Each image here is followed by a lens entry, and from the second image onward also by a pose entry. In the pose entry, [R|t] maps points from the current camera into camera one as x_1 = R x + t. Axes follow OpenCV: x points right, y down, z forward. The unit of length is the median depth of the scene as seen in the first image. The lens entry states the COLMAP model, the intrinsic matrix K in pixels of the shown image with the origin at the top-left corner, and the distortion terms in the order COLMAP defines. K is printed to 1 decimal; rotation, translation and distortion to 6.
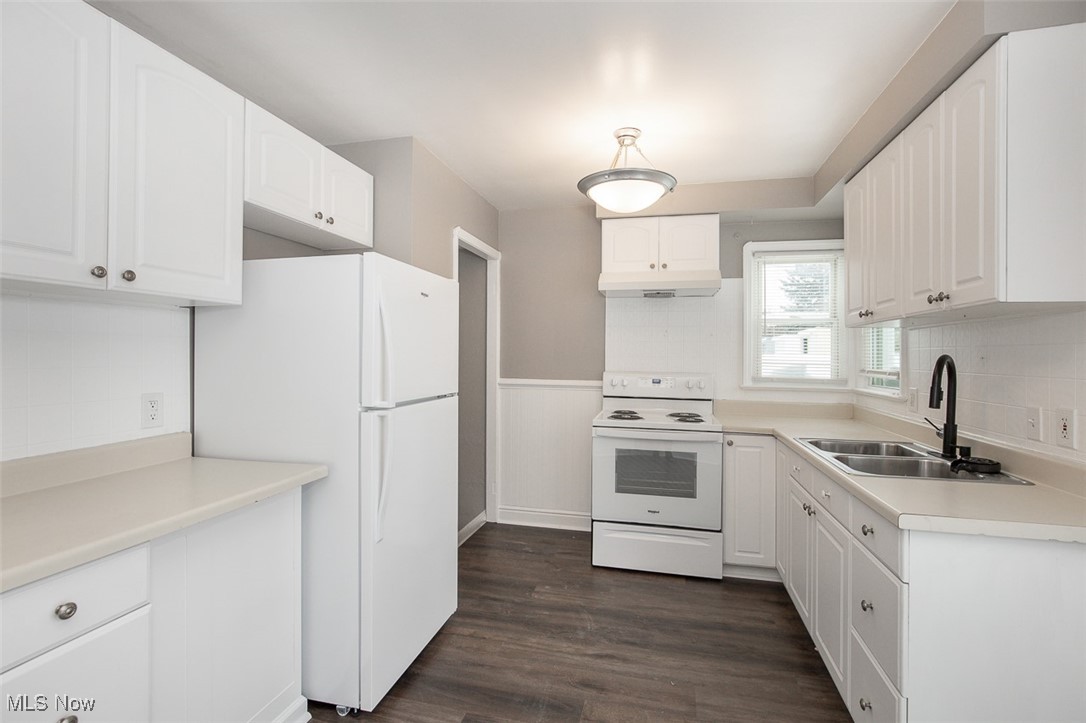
lens RADIAL K [[497.4, 0, 540.5], [0, 497.4, 354.2], [0, 0, 1]] dist [-0.012896, 0.003749]
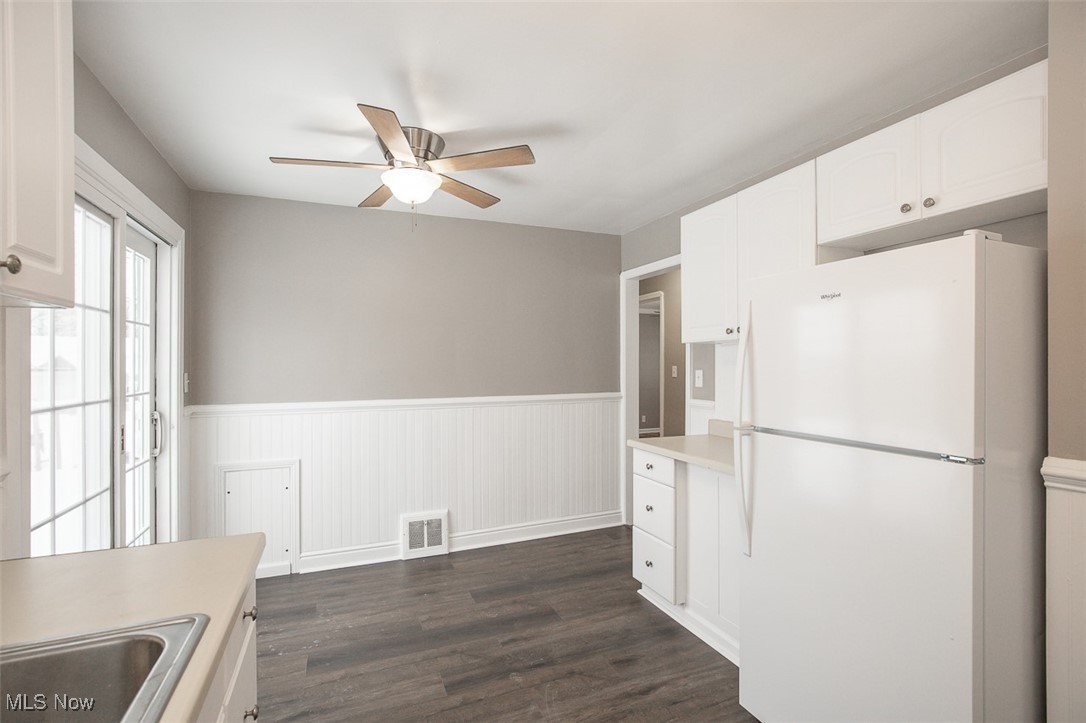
lens RADIAL K [[497.4, 0, 542.6], [0, 497.4, 364.6], [0, 0, 1]] dist [-0.012896, 0.003749]
pose [[-0.801356, -0.005410, -0.598163, 0.445475], [-0.003322, 0.999984, -0.004594, -0.011264], [0.598178, -0.001694, -0.801361, 1.093360]]
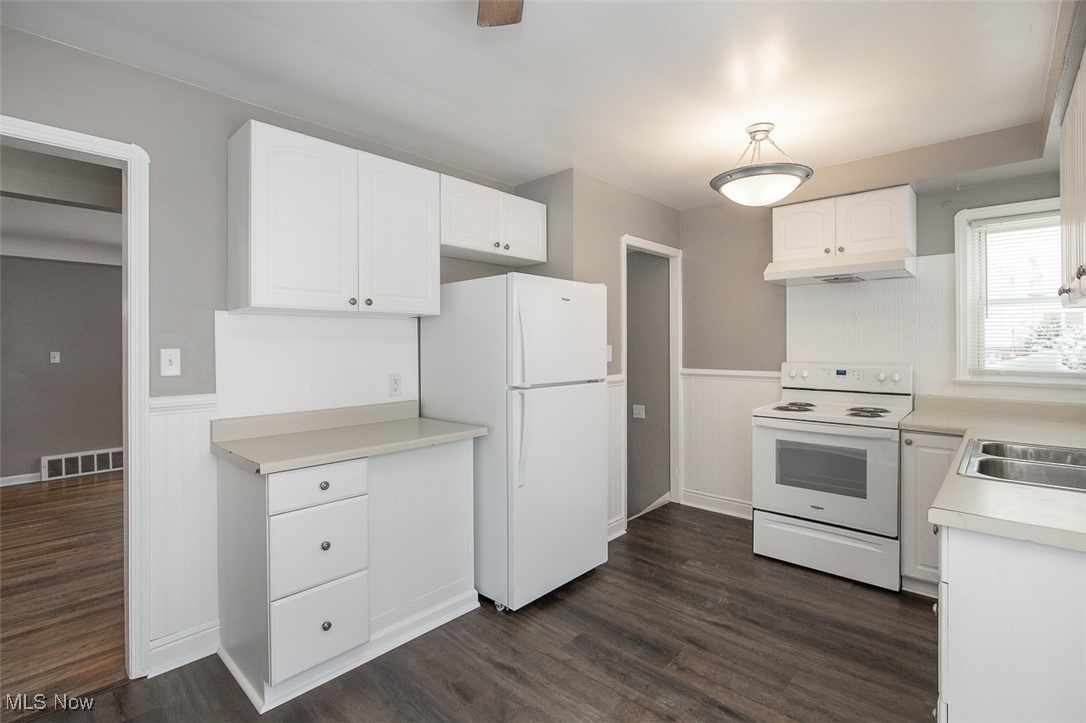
lens RADIAL K [[497.4, 0, 556.7], [0, 497.4, 347.3], [0, 0, 1]] dist [-0.012896, 0.003749]
pose [[0.882724, -0.010744, -0.469769, 0.274692], [0.011805, 0.999930, -0.000686, 0.001358], [0.469743, -0.004940, 0.882789, -0.097194]]
